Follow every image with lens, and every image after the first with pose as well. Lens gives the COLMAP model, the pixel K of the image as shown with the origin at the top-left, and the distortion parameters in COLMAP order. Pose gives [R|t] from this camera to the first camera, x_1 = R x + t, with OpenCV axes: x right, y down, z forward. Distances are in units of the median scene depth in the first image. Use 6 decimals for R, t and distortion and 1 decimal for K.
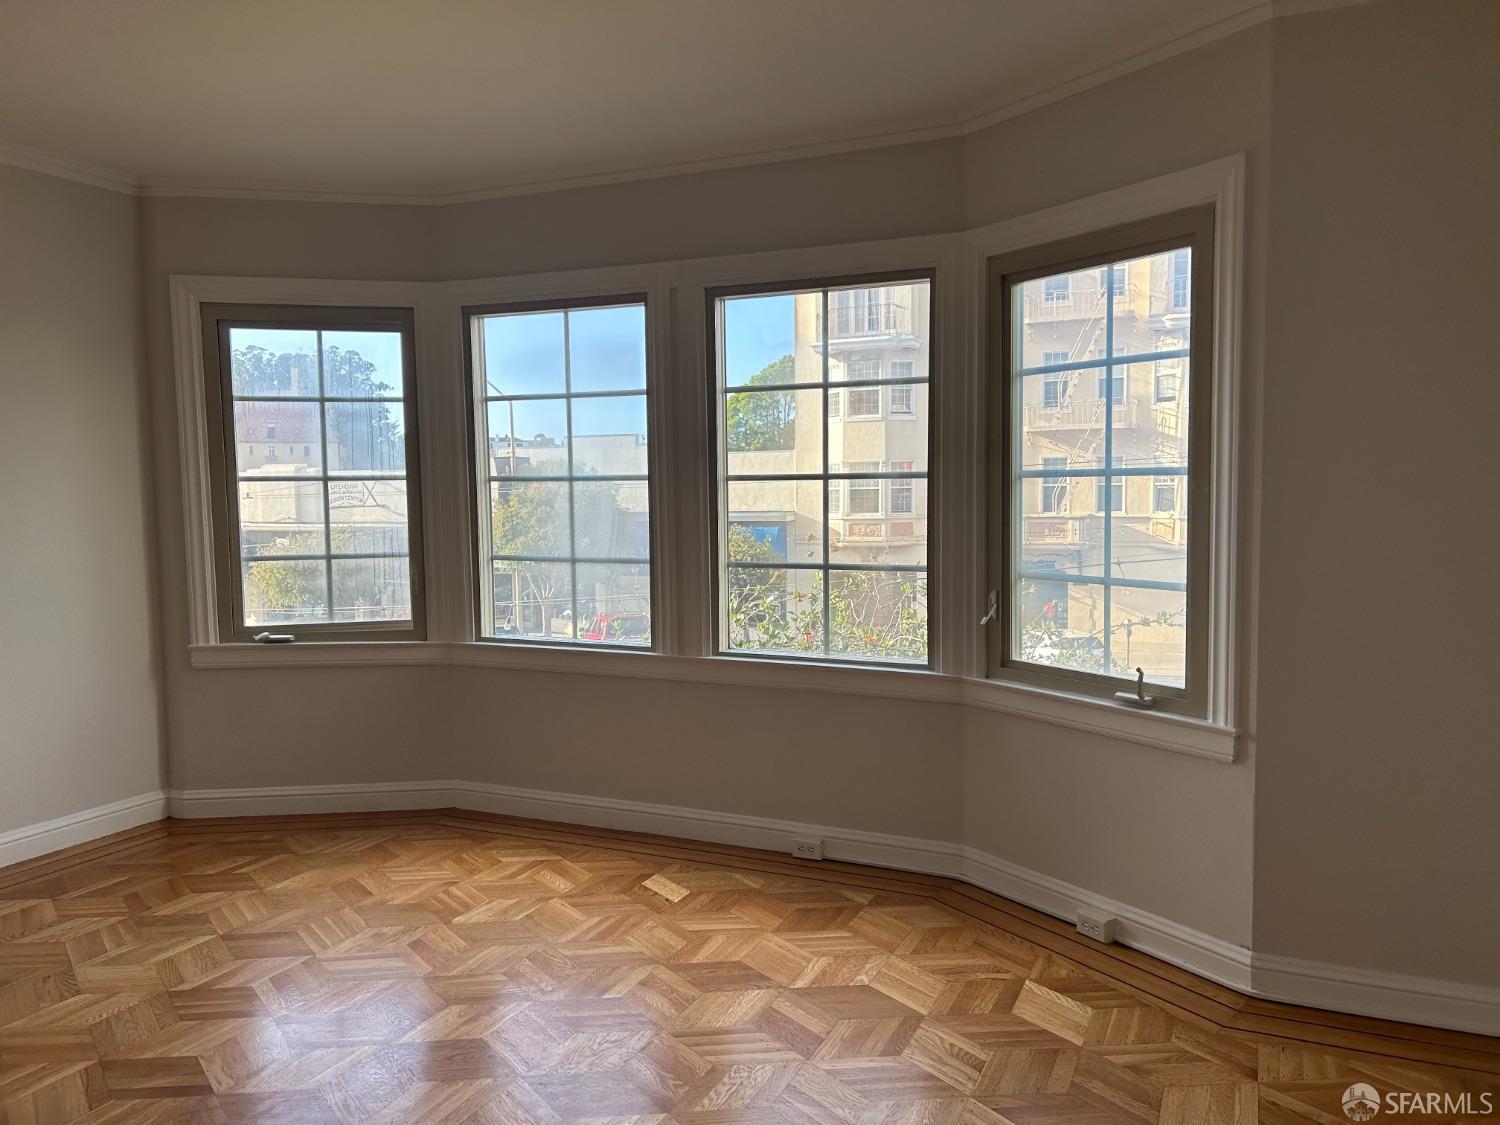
lens RADIAL K [[1118.7, 0, 750.0], [0, 1118.7, 562.5], [0, 0, 1]] dist [0.039795, -0.006340]
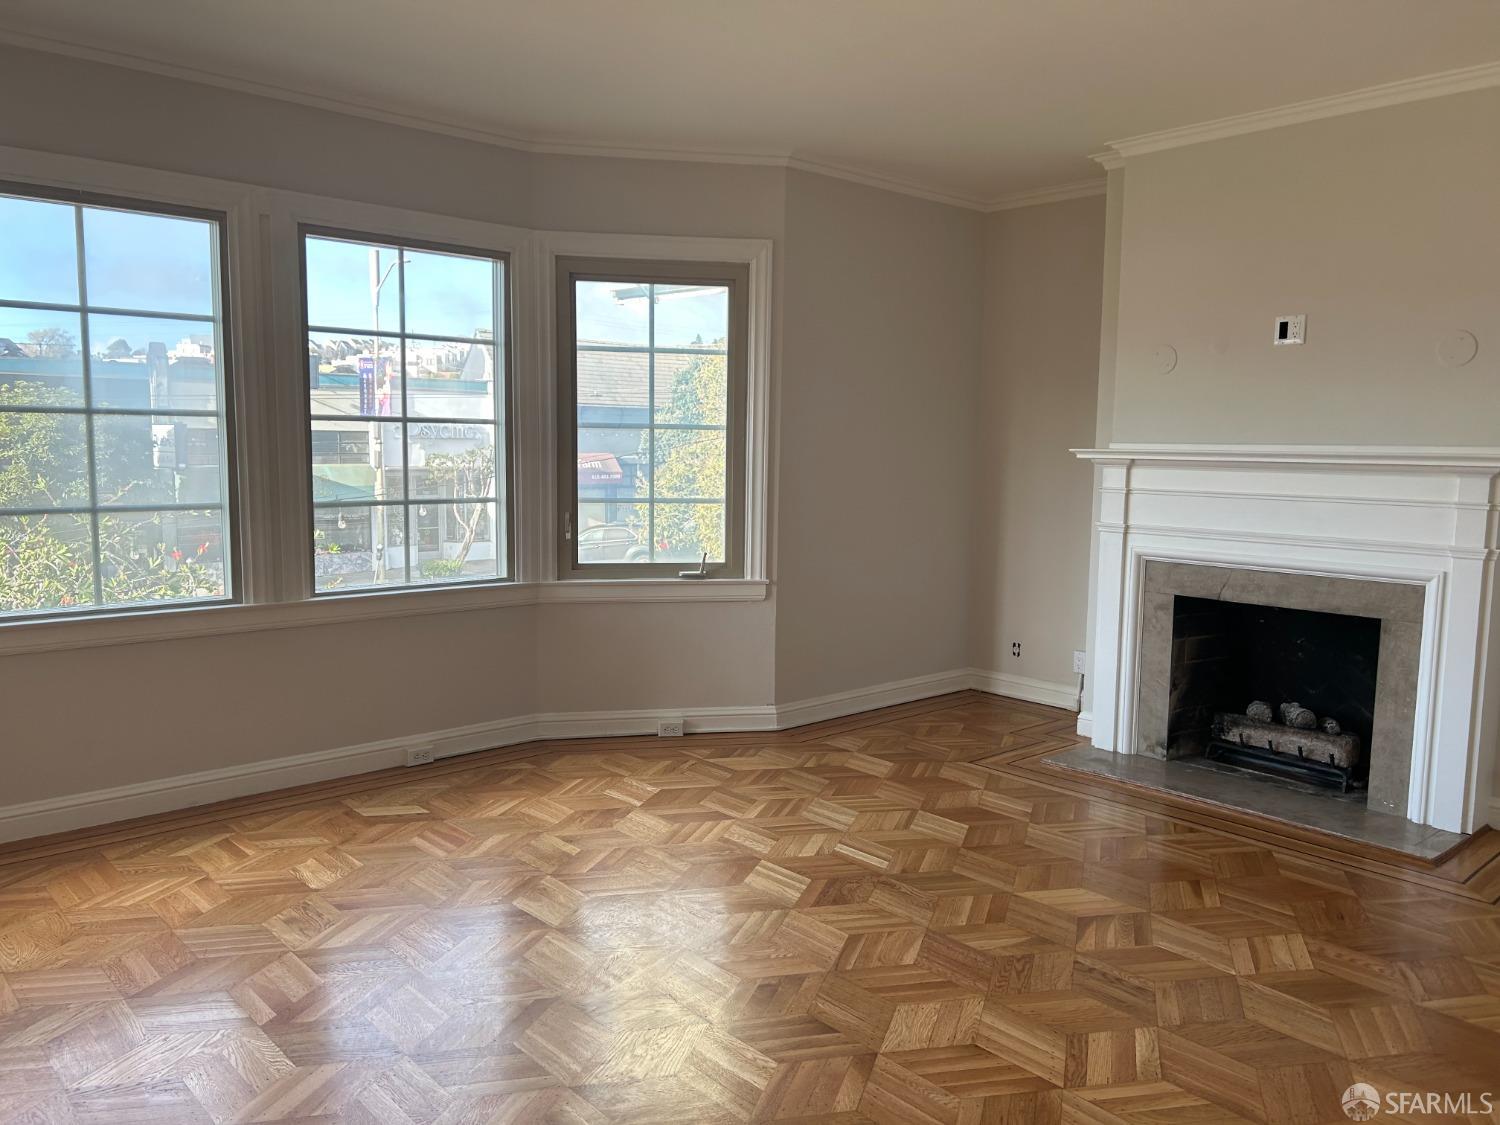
lens RADIAL K [[1118.7, 0, 750.0], [0, 1118.7, 562.5], [0, 0, 1]] dist [0.039795, -0.006340]
pose [[0.404595, -0.088569, 0.910197, -0.925884], [0.045440, 0.996017, 0.076721, -0.007804], [-0.913366, 0.010318, 0.407008, 0.275440]]
